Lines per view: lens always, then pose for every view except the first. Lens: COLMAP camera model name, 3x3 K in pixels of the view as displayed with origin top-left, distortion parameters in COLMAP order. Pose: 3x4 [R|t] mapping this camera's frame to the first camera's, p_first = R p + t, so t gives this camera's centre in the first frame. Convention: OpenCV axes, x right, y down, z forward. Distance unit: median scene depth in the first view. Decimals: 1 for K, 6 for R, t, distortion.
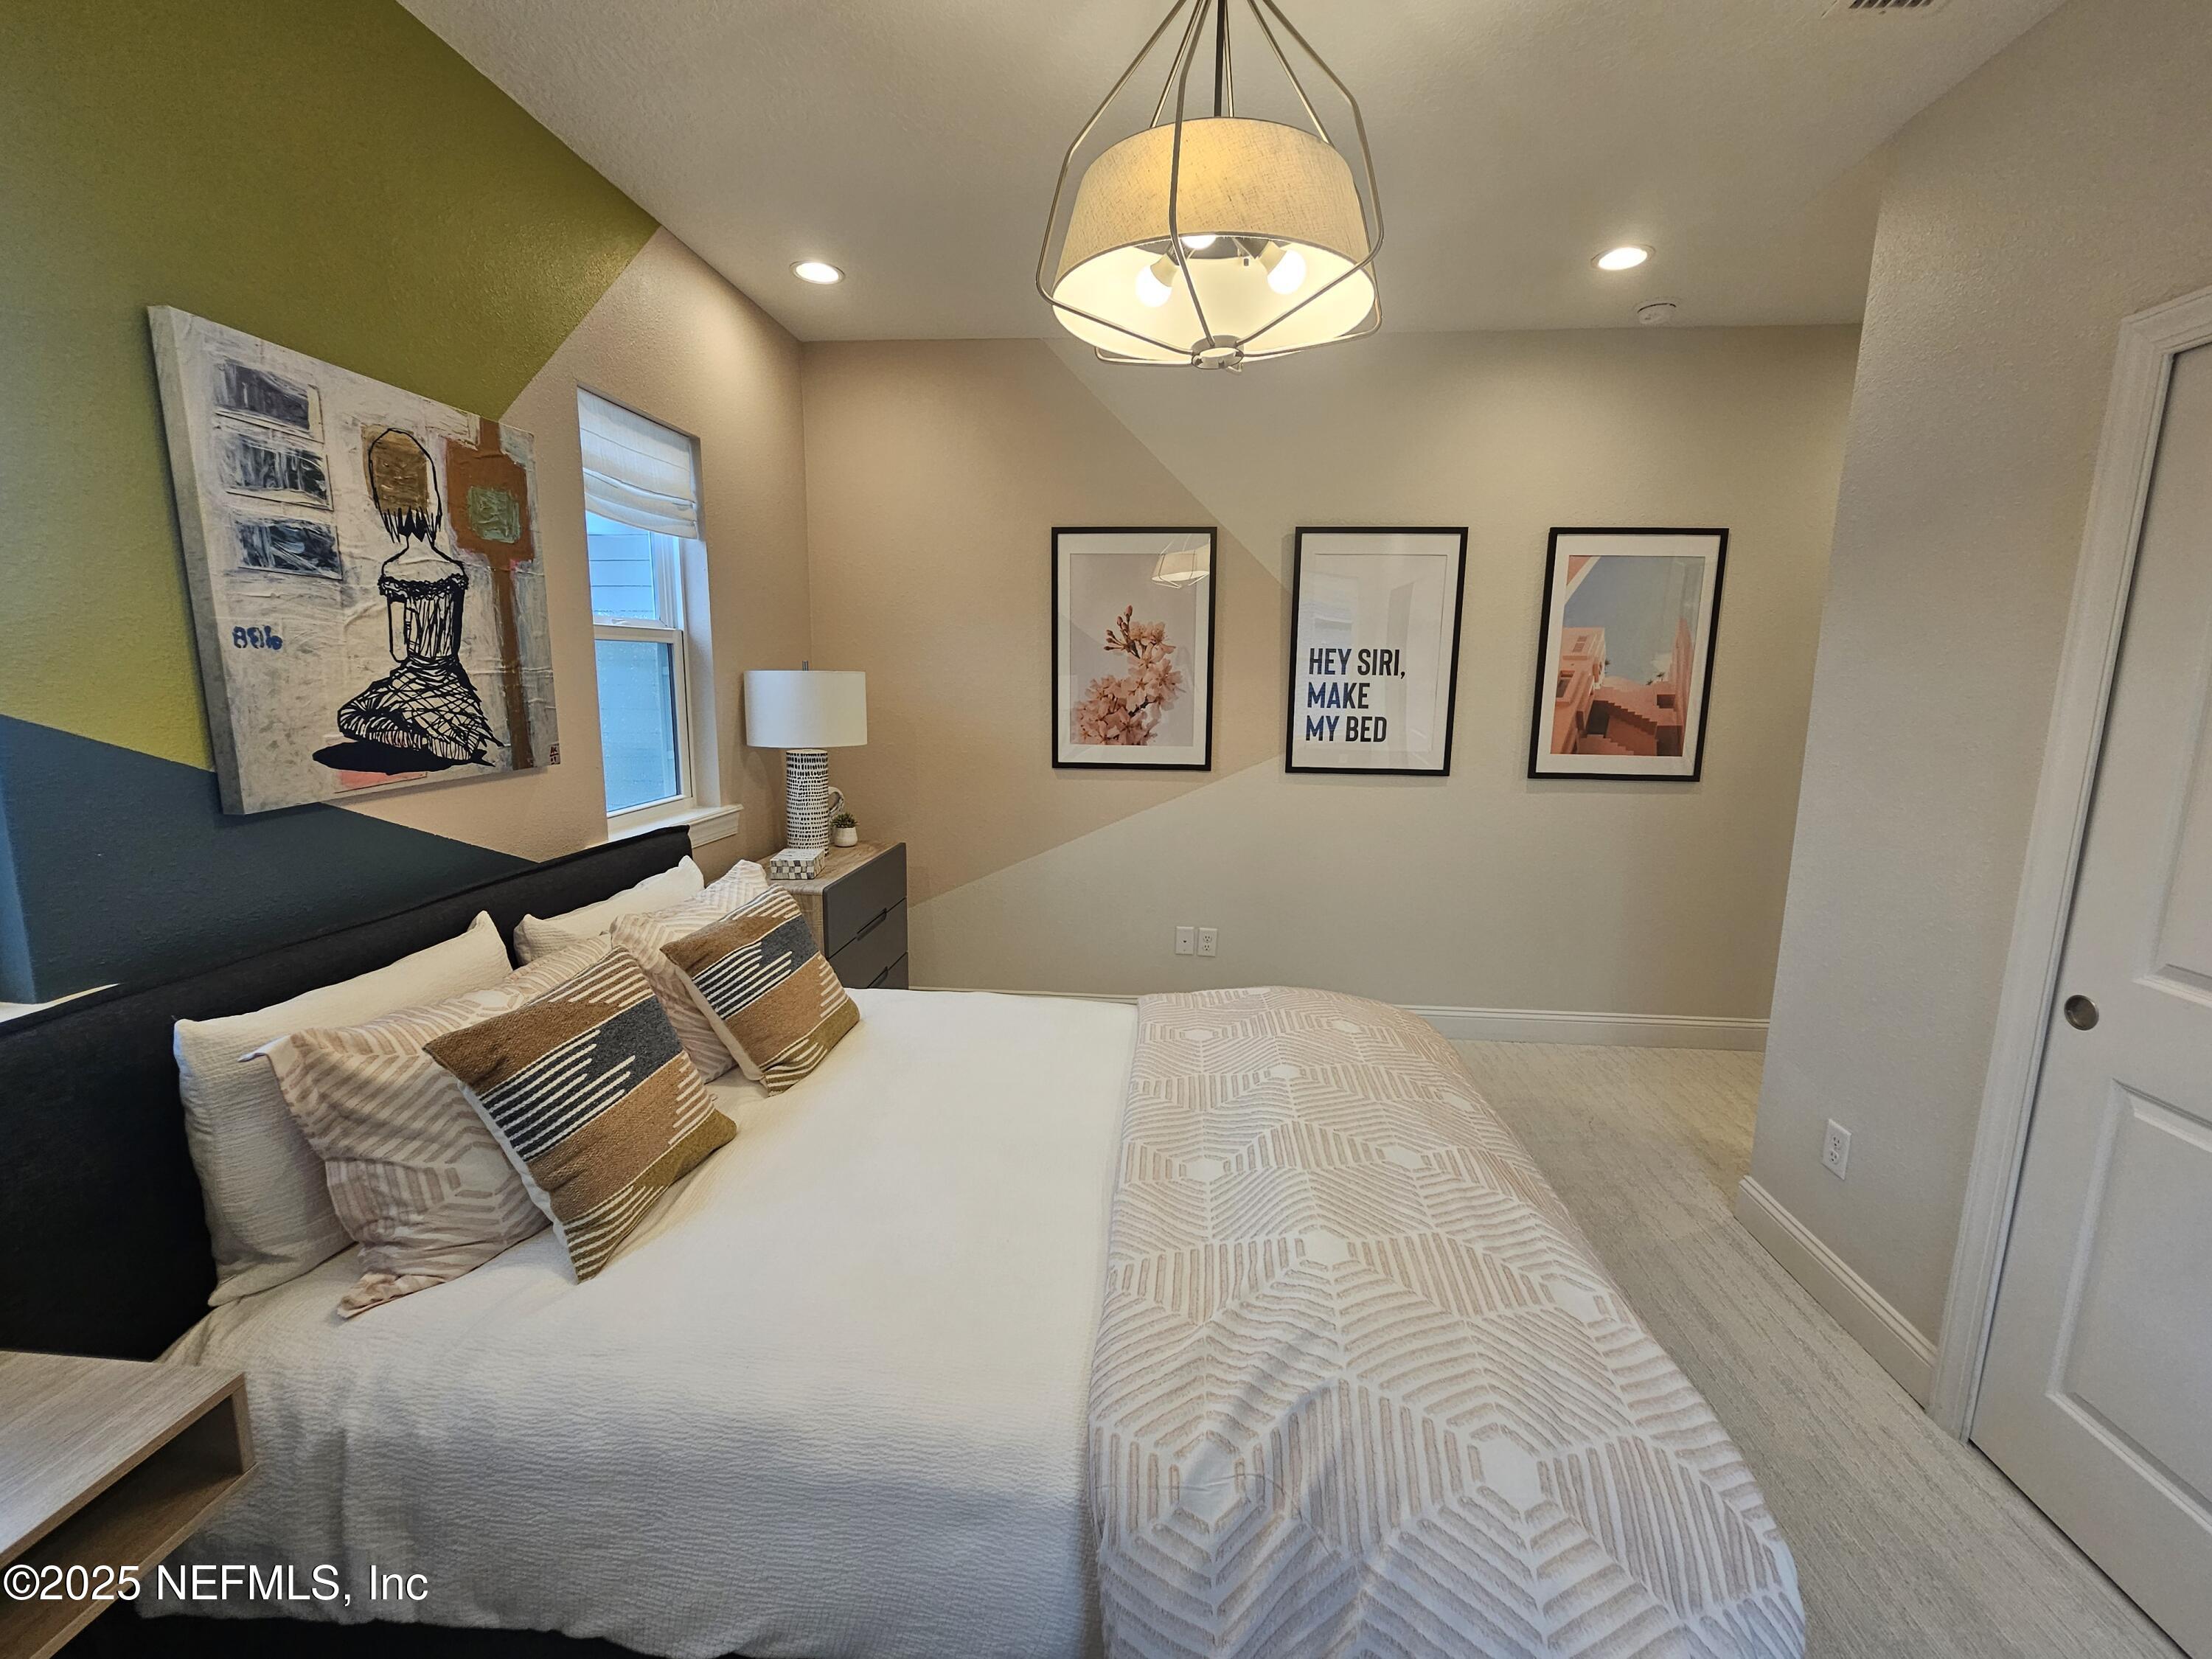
lens RADIAL K [[909.0, 0, 1104.6], [0, 909.0, 823.5], [0, 0, 1]] dist [-0.002152, -0.000578]
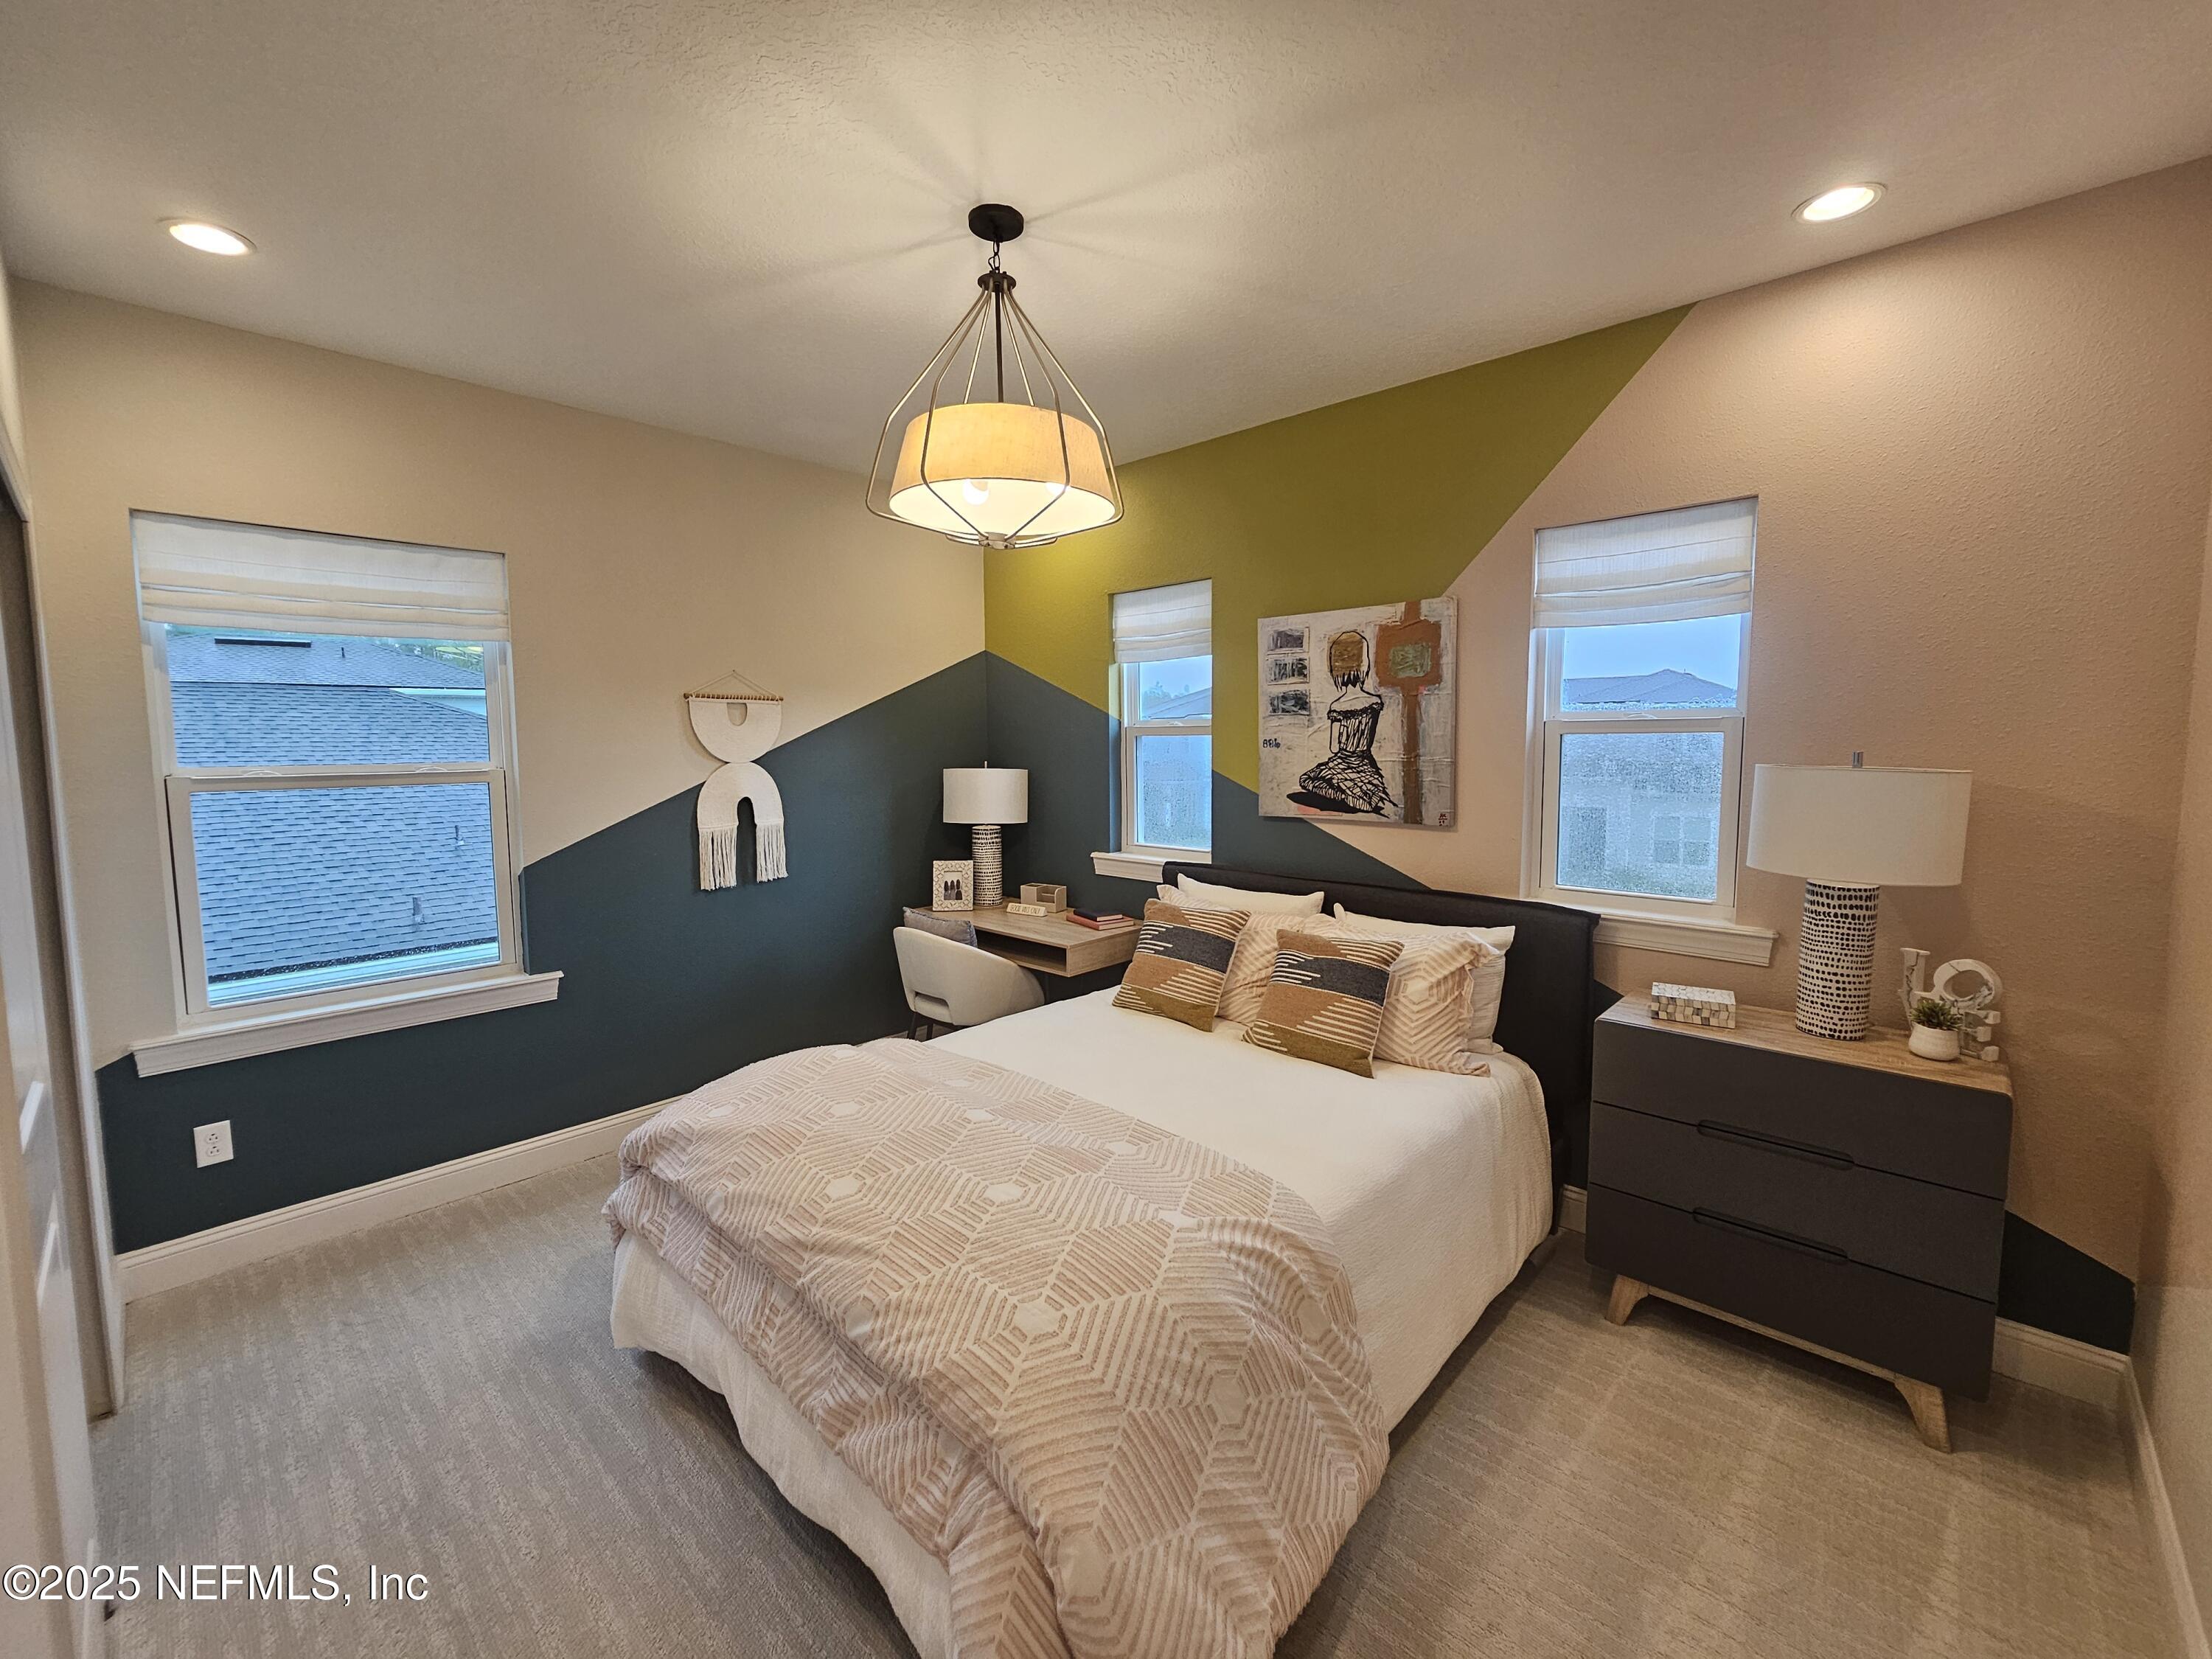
lens RADIAL K [[909.0, 0, 1107.2], [0, 909.0, 817.4], [0, 0, 1]] dist [-0.002152, -0.000578]
pose [[-0.624729, 0.061497, -0.778416, 0.990124], [-0.131957, 0.974241, 0.182871, -0.327233], [0.769611, 0.216962, -0.600522, 1.775871]]
